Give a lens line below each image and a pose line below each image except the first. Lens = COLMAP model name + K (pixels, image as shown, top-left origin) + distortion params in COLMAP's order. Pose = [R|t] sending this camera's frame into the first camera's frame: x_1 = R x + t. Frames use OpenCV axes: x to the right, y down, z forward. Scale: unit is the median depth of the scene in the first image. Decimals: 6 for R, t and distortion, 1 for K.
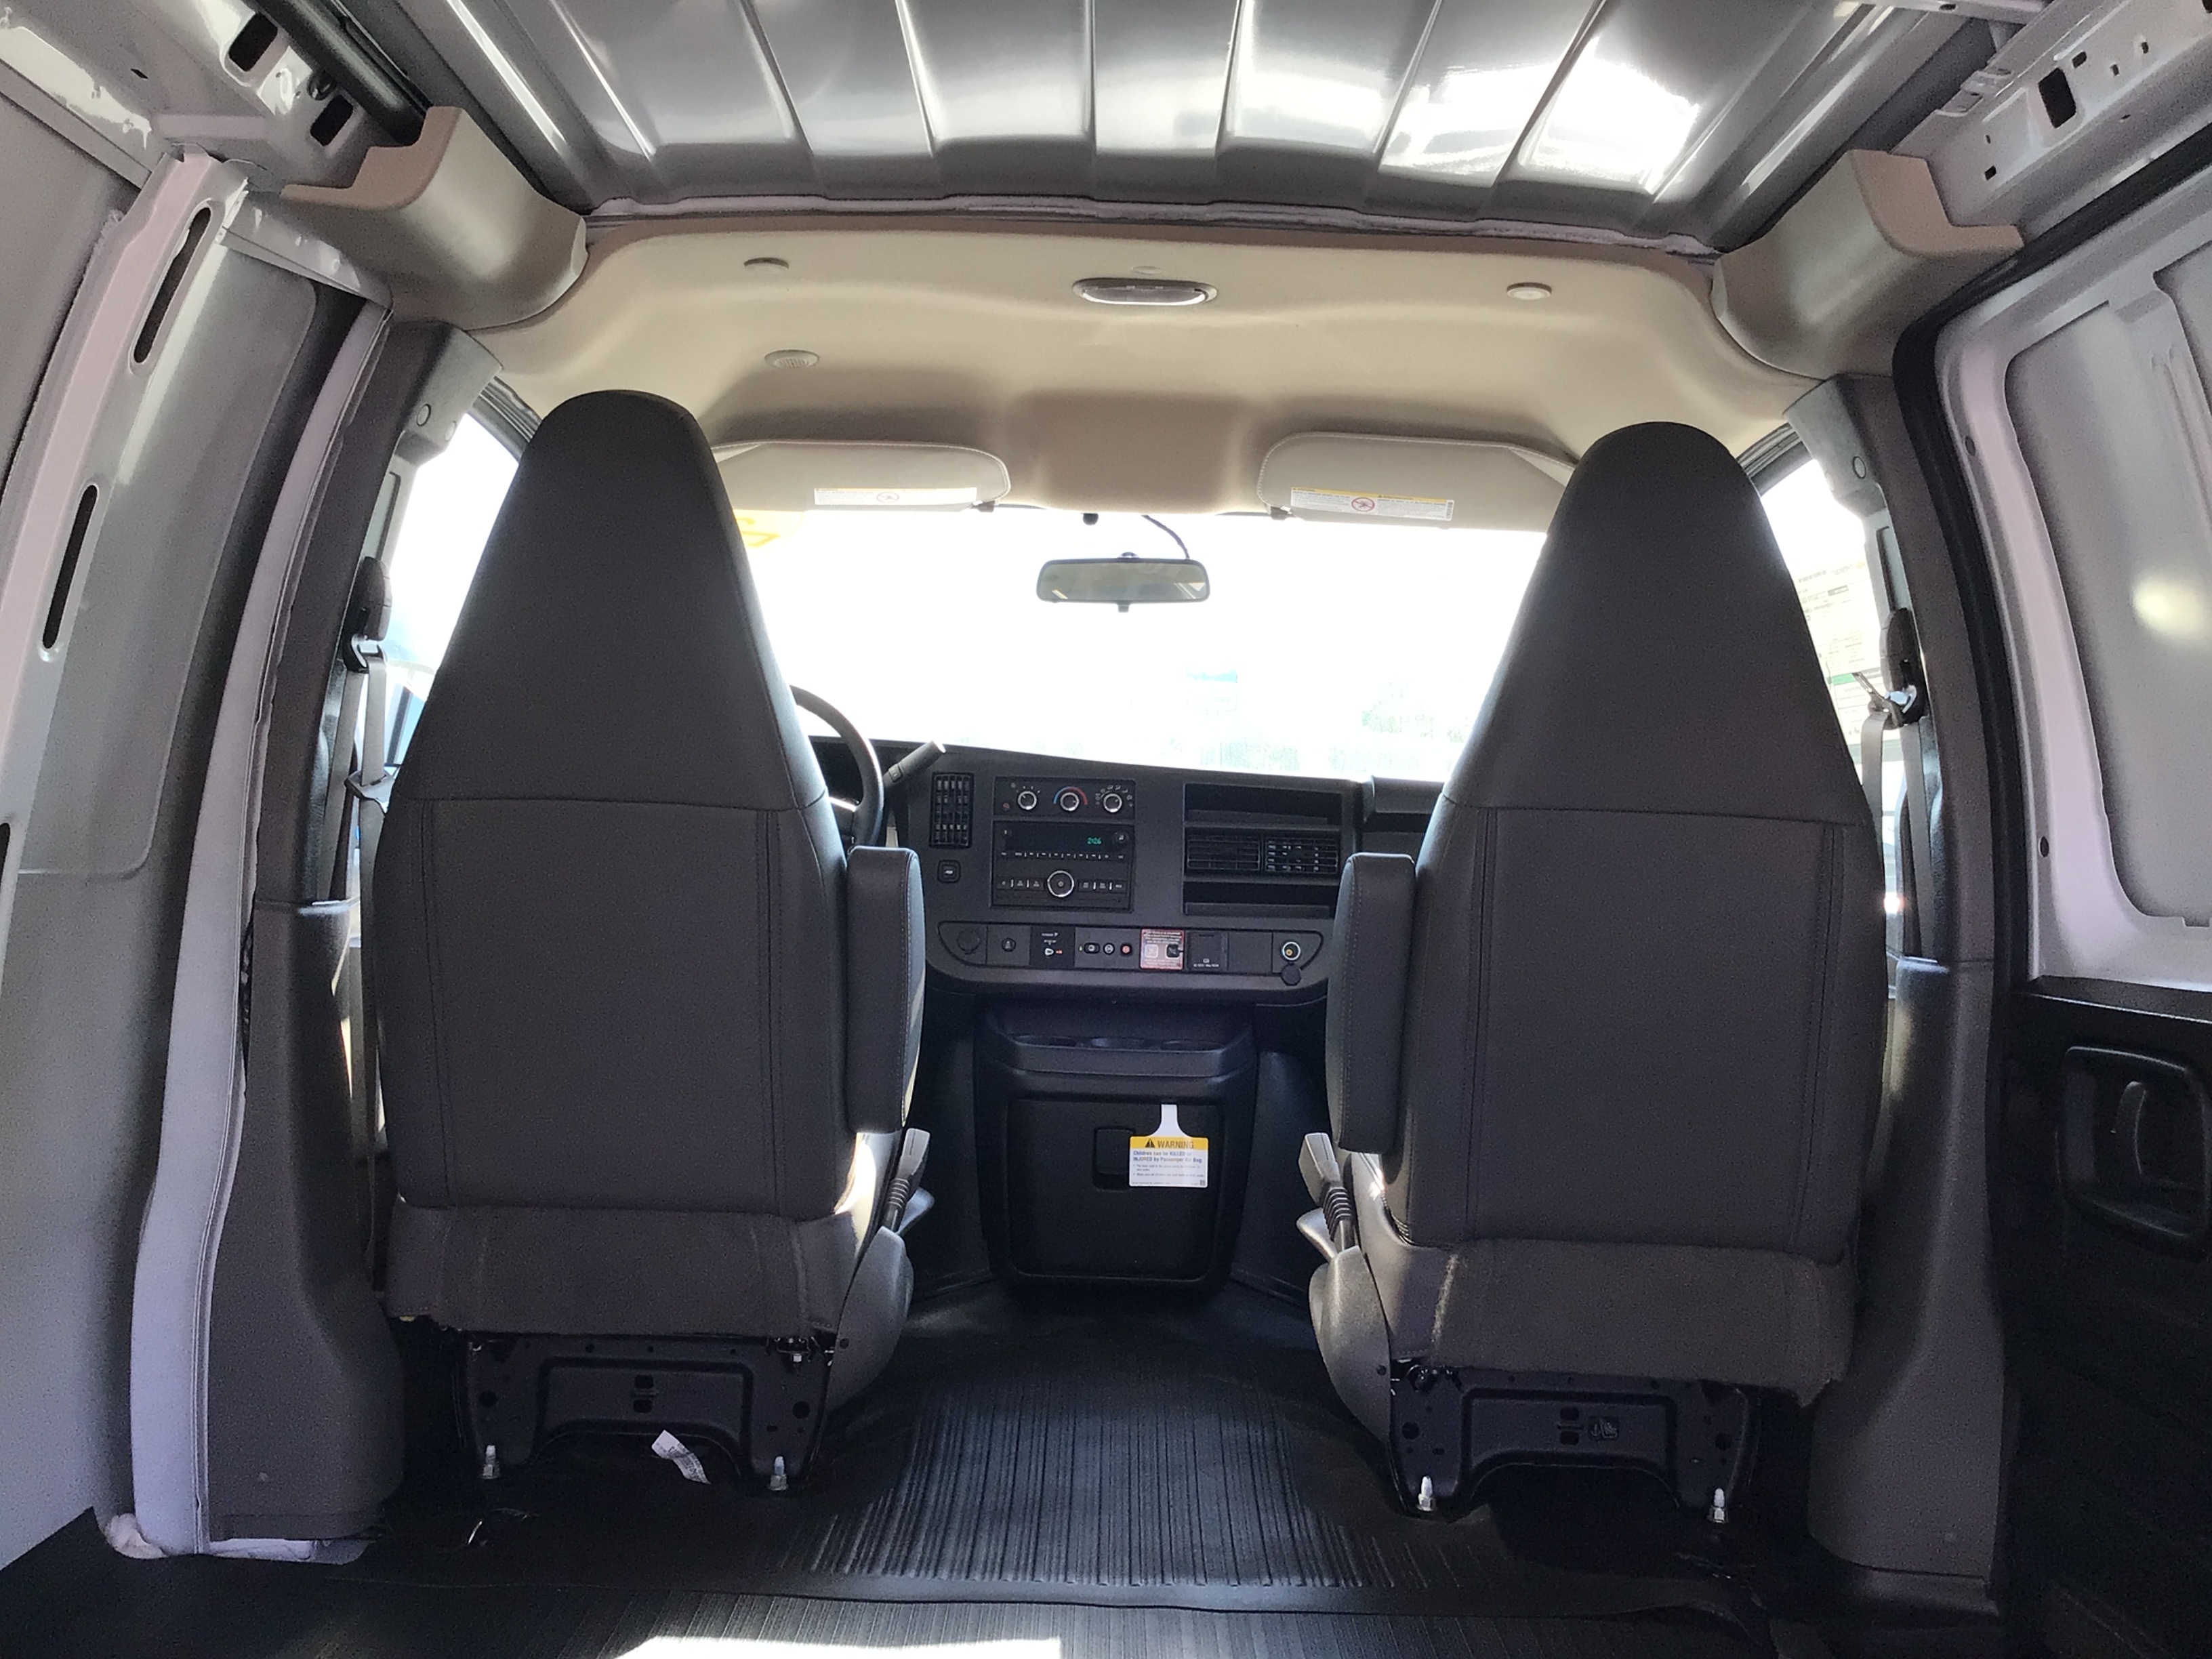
lens RADIAL K [[2012.8, 0, 1103.1], [0, 2012.8, 839.0], [0, 0, 1]] dist [0.056716, -0.090882]
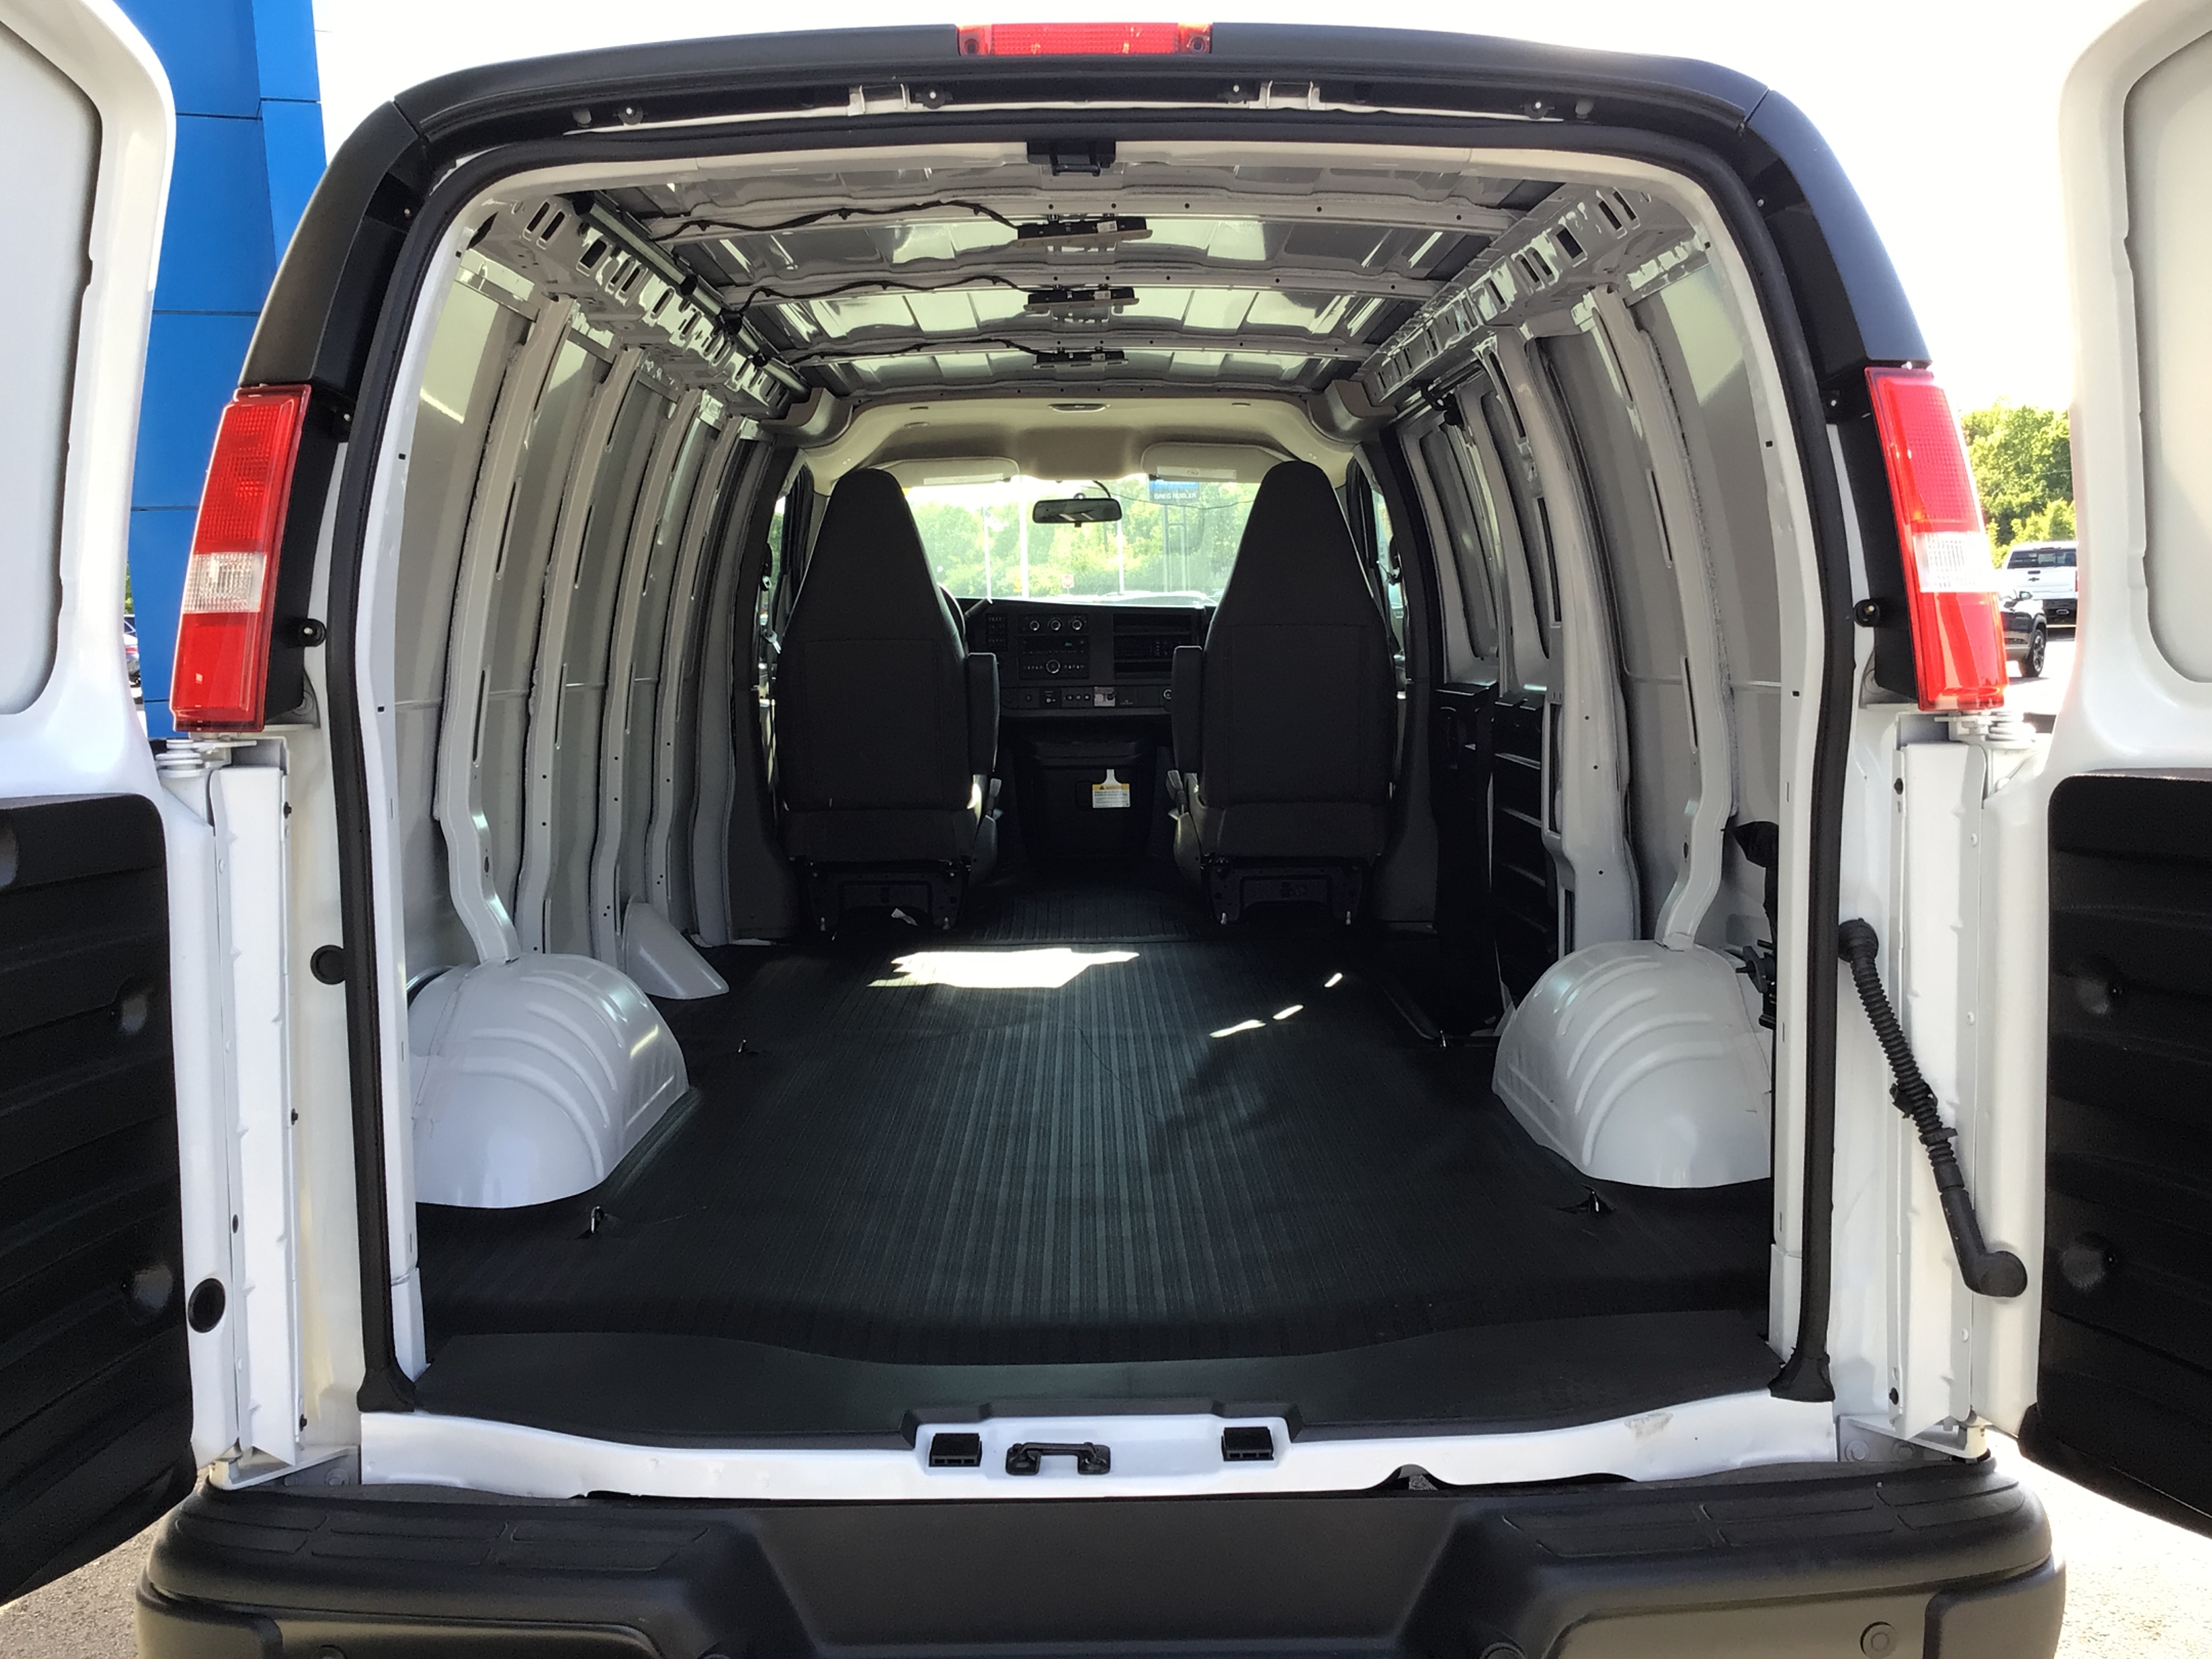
lens RADIAL K [[2012.8, 0, 1103.1], [0, 2012.8, 839.0], [0, 0, 1]] dist [0.056716, -0.090882]
pose [[0.998900, -0.046434, 0.006475, 0.009088], [0.045530, 0.993718, 0.102234, -0.011736], [-0.011181, -0.101827, 0.994739, -1.200096]]
